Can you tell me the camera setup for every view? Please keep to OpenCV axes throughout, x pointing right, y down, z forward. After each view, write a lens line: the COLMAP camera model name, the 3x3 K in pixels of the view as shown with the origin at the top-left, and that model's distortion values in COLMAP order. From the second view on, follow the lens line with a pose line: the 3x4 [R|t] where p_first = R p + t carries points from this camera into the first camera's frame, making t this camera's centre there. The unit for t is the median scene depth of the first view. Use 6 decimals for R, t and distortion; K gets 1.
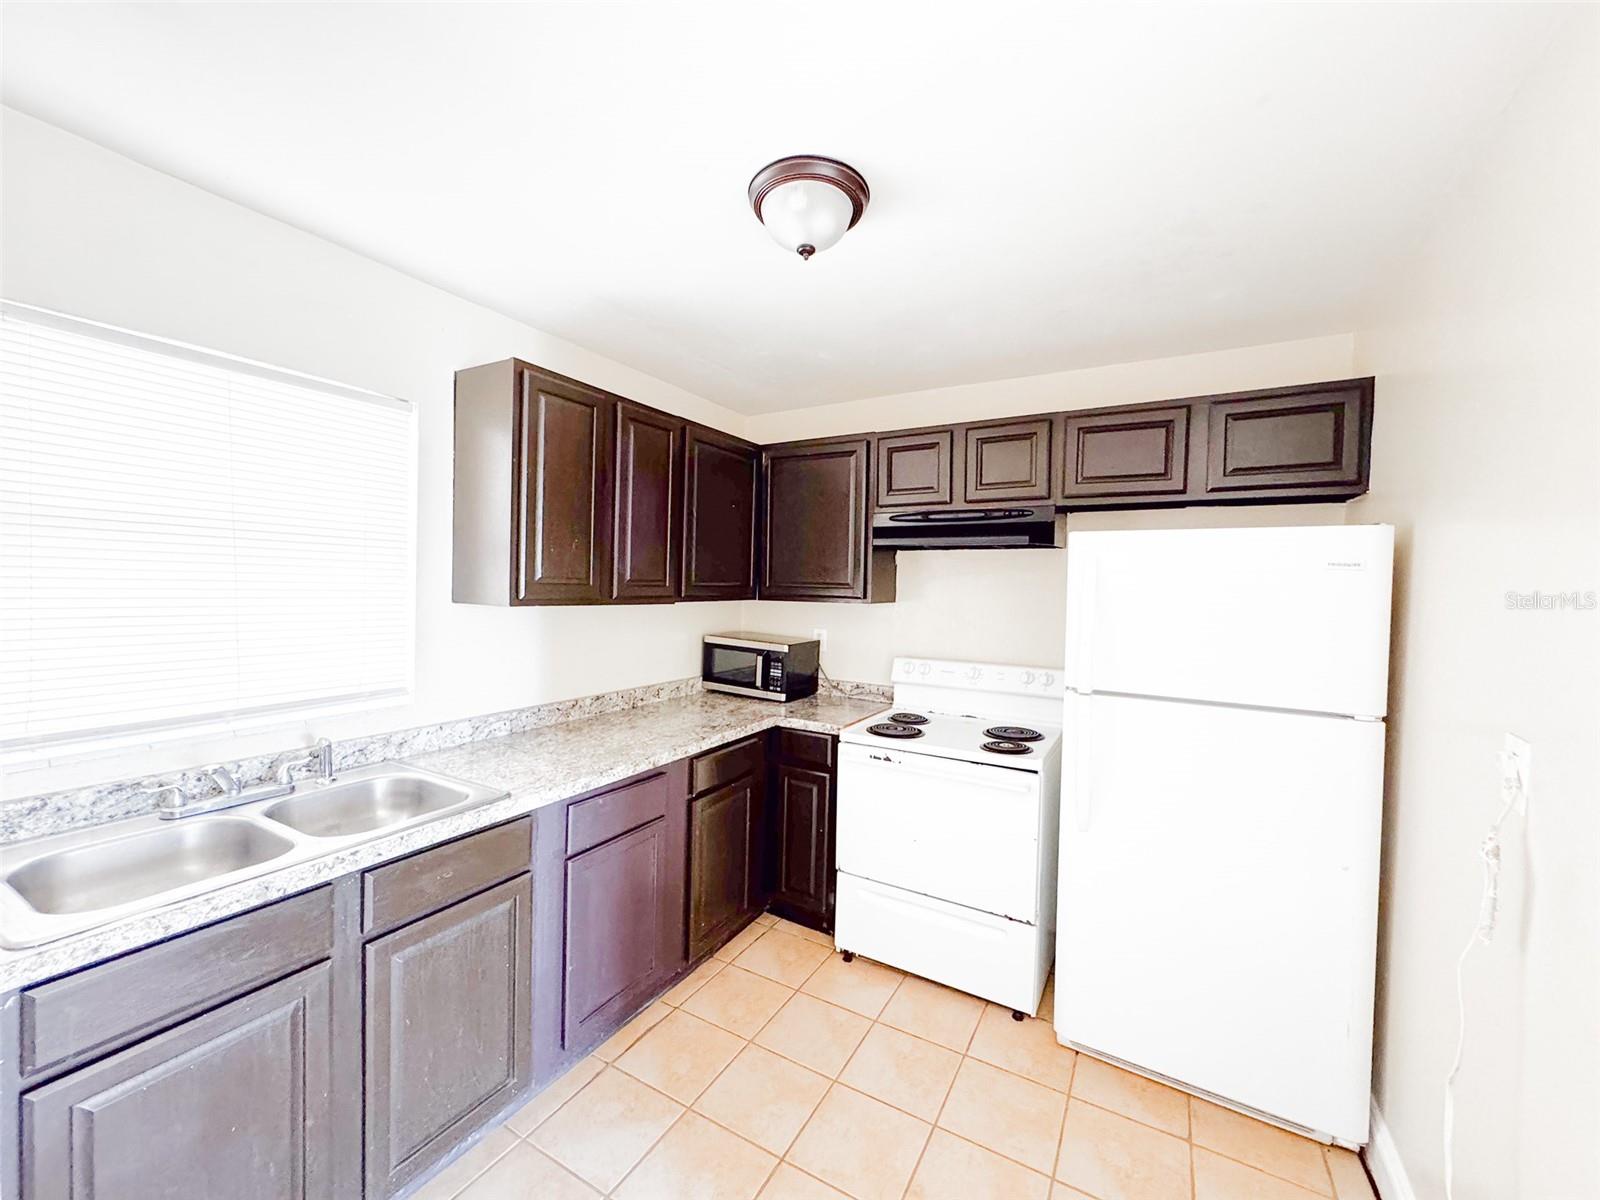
lens RADIAL K [[633.0, 0, 794.1], [0, 633.0, 596.3], [0, 0, 1]] dist [0.001496, -0.000181]
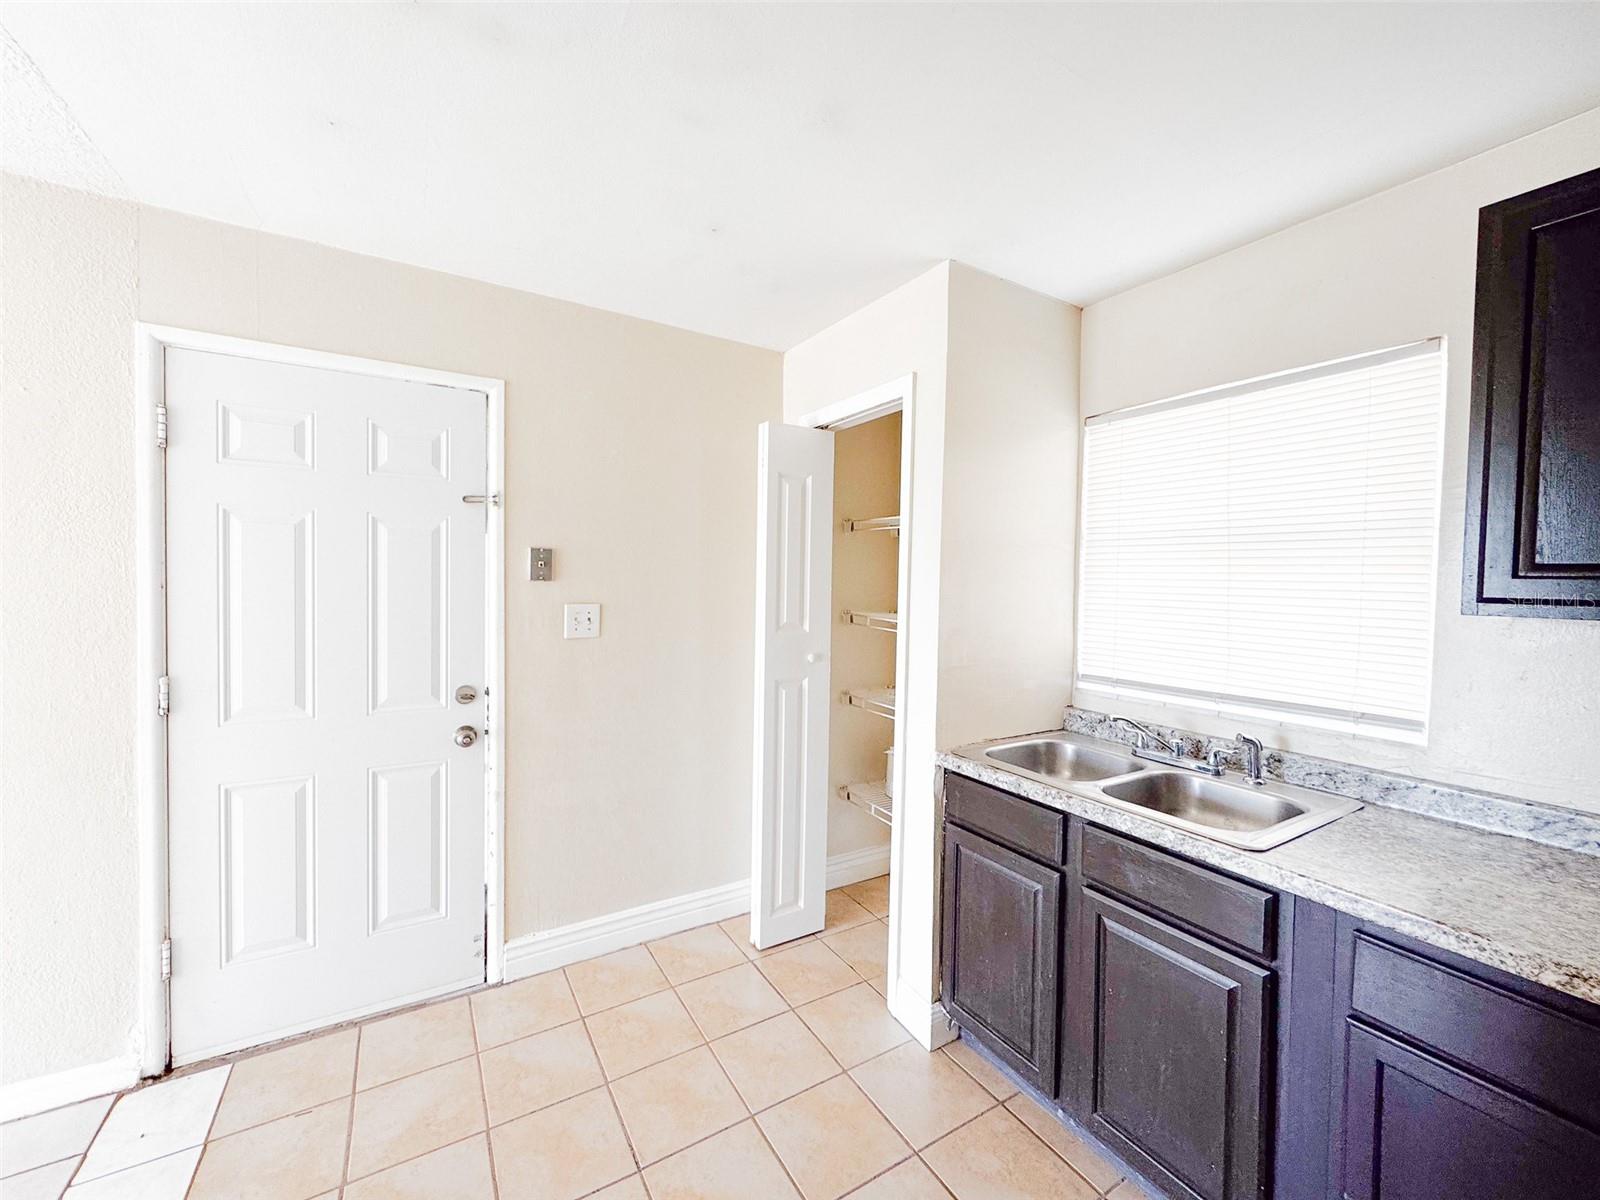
lens RADIAL K [[633.0, 0, 795.4], [0, 633.0, 598.0], [0, 0, 1]] dist [0.001496, -0.000181]
pose [[-0.482469, -0.004502, -0.875902, 0.402581], [-0.042695, 0.998919, 0.018383, 0.016529], [0.874872, 0.046266, -0.482139, 0.724058]]
